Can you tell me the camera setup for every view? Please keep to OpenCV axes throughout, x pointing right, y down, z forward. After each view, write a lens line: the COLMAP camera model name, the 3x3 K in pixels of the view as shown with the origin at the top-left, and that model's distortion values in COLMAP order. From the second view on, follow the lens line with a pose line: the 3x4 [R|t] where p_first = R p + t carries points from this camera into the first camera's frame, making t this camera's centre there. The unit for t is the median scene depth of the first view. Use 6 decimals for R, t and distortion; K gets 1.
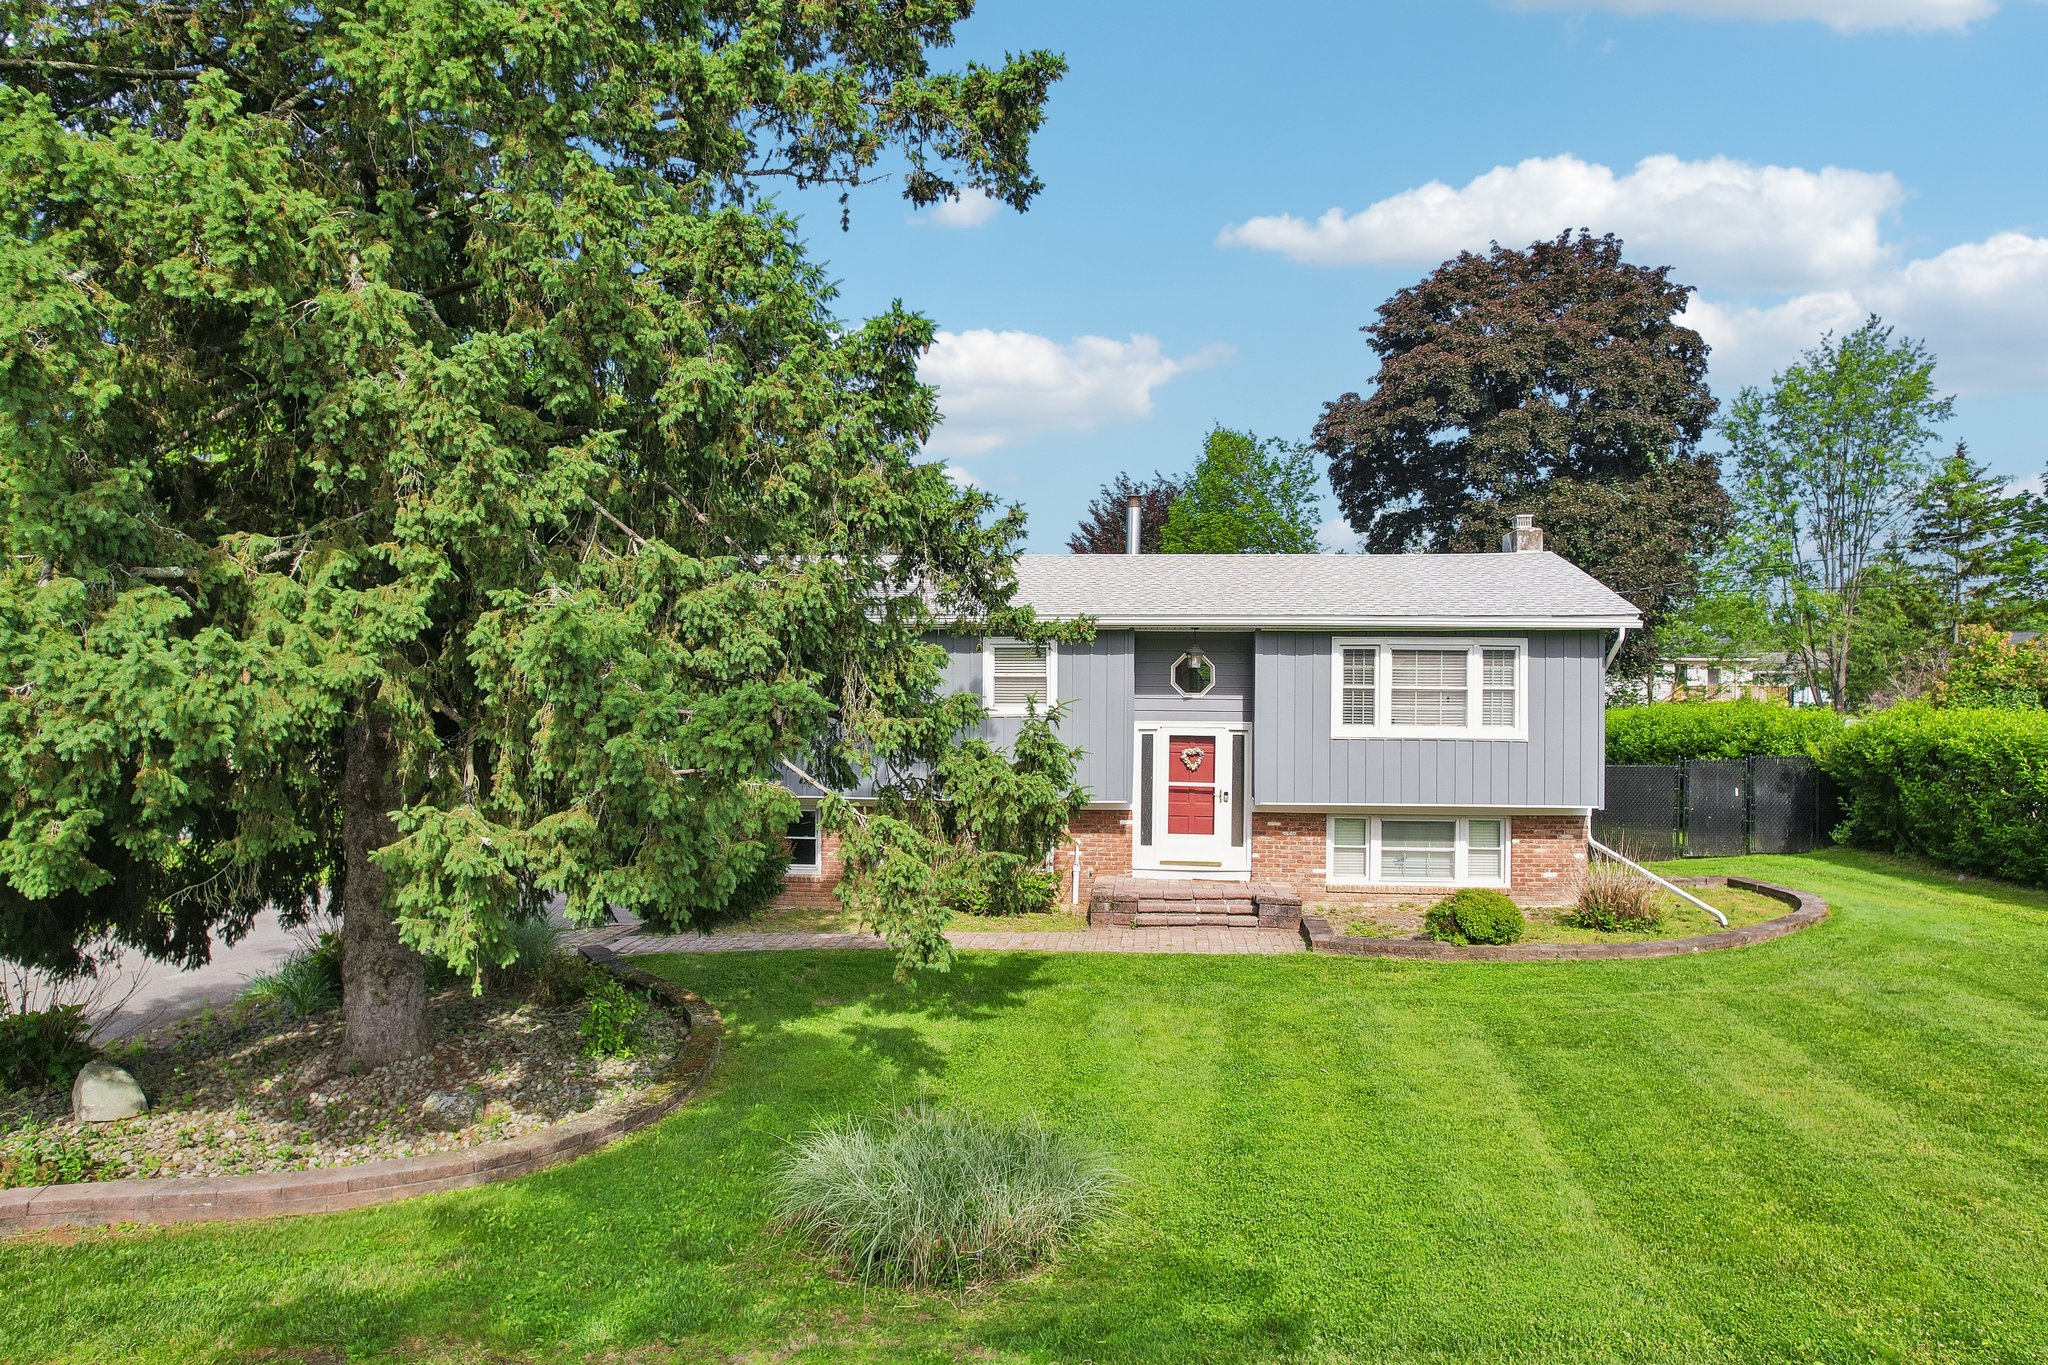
lens RADIAL K [[1309.8, 0, 1029.1], [0, 1309.8, 655.9], [0, 0, 1]] dist [-0.077300, 0.068776]
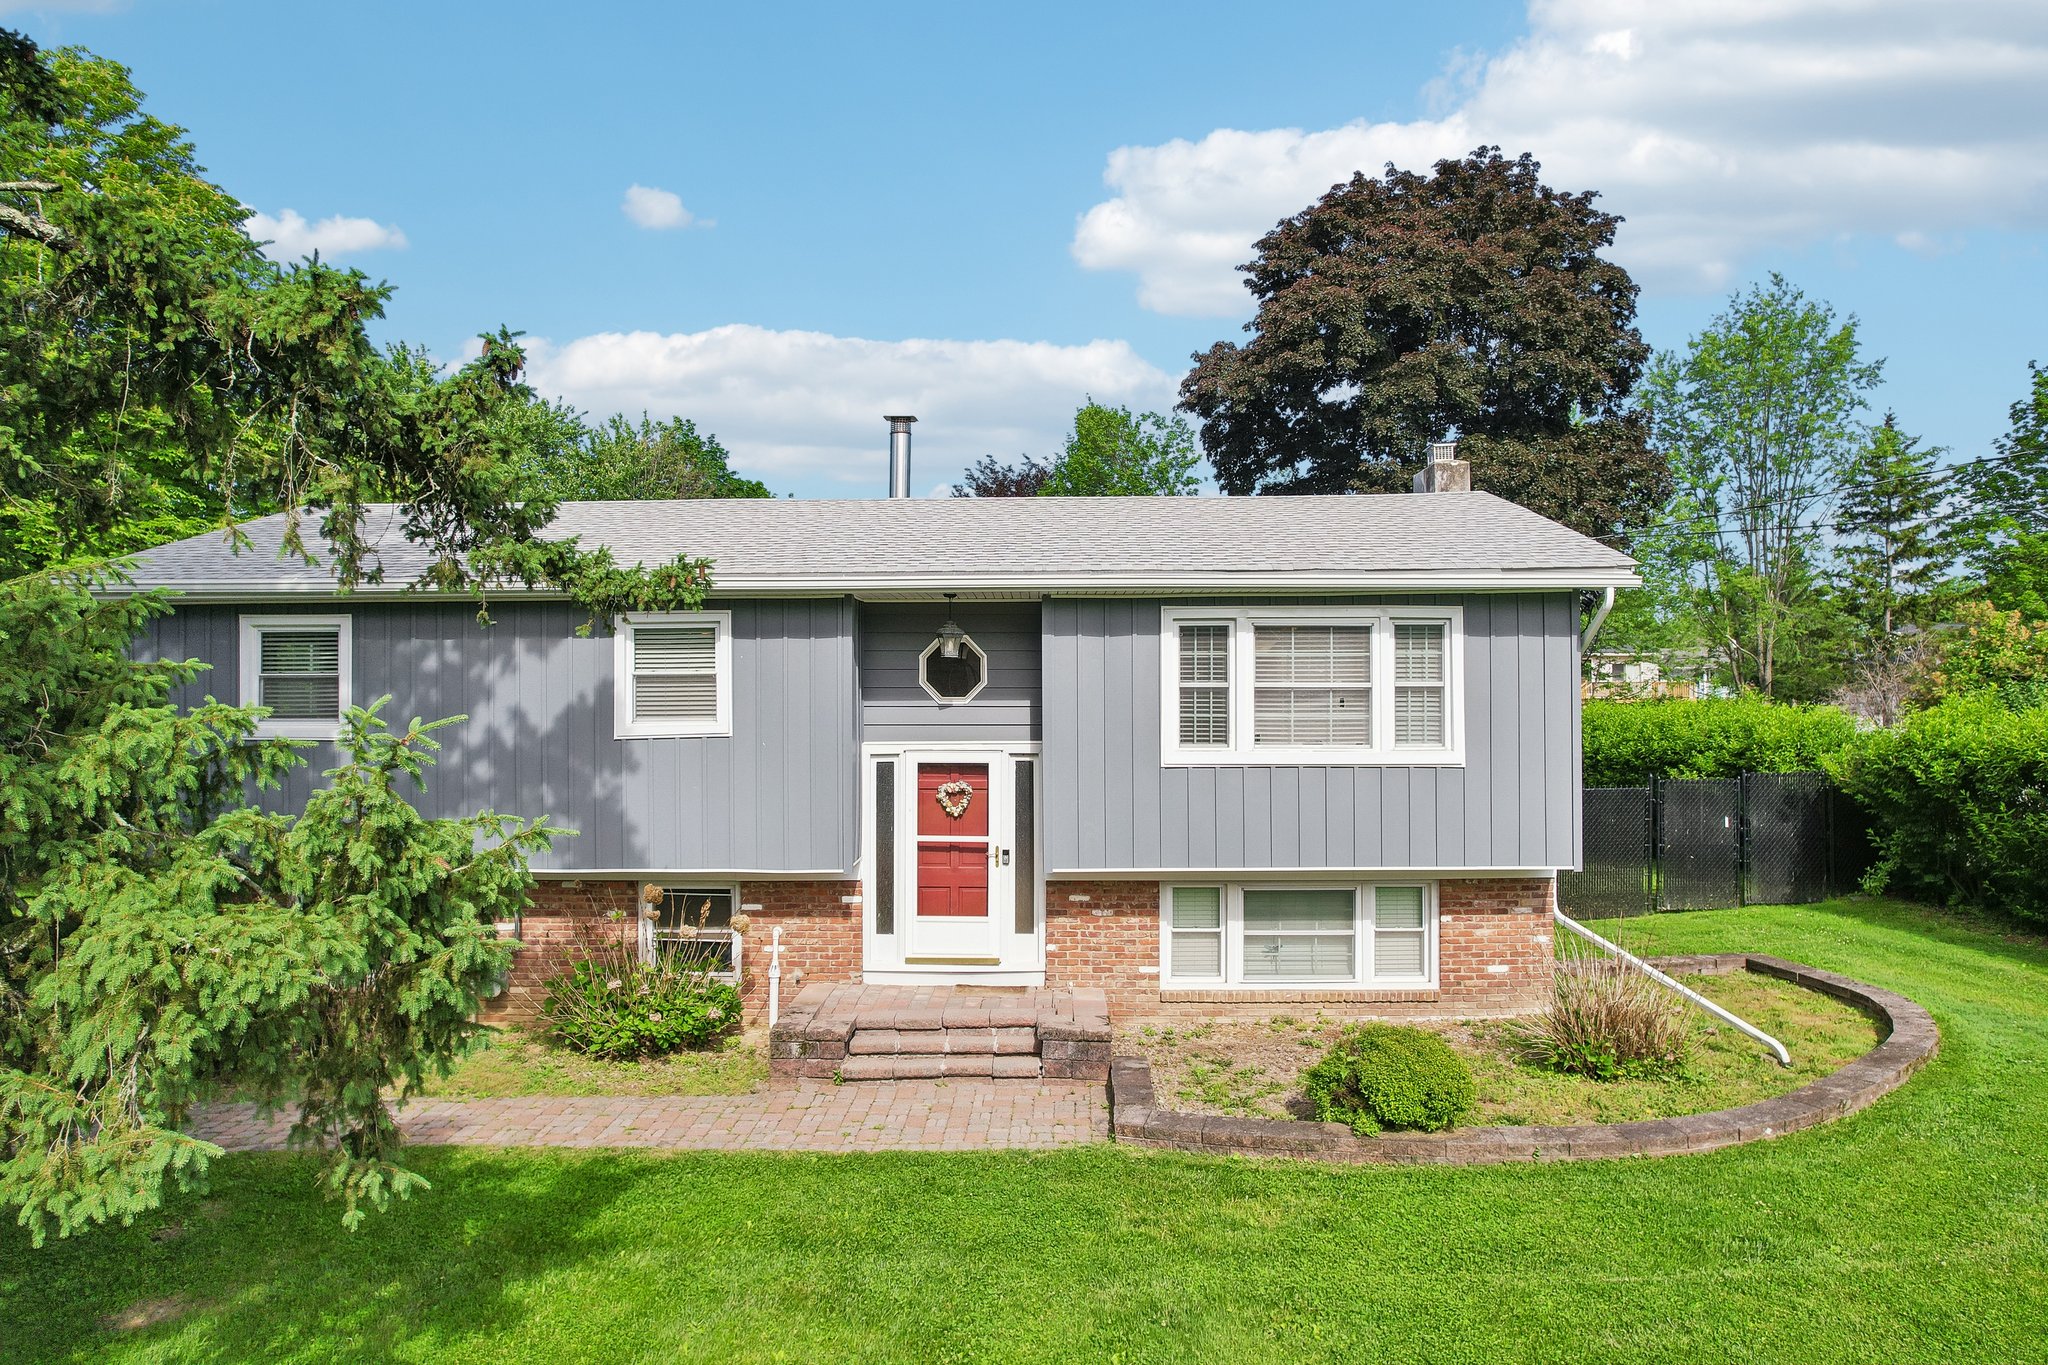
lens RADIAL K [[1309.8, 0, 1029.1], [0, 1309.8, 655.9], [0, 0, 1]] dist [-0.077300, 0.068776]
pose [[0.997056, -0.009471, 0.076092, 0.113131], [0.009746, 0.999947, -0.003254, 0.010171], [-0.076057, 0.003986, 0.997095, 0.350342]]
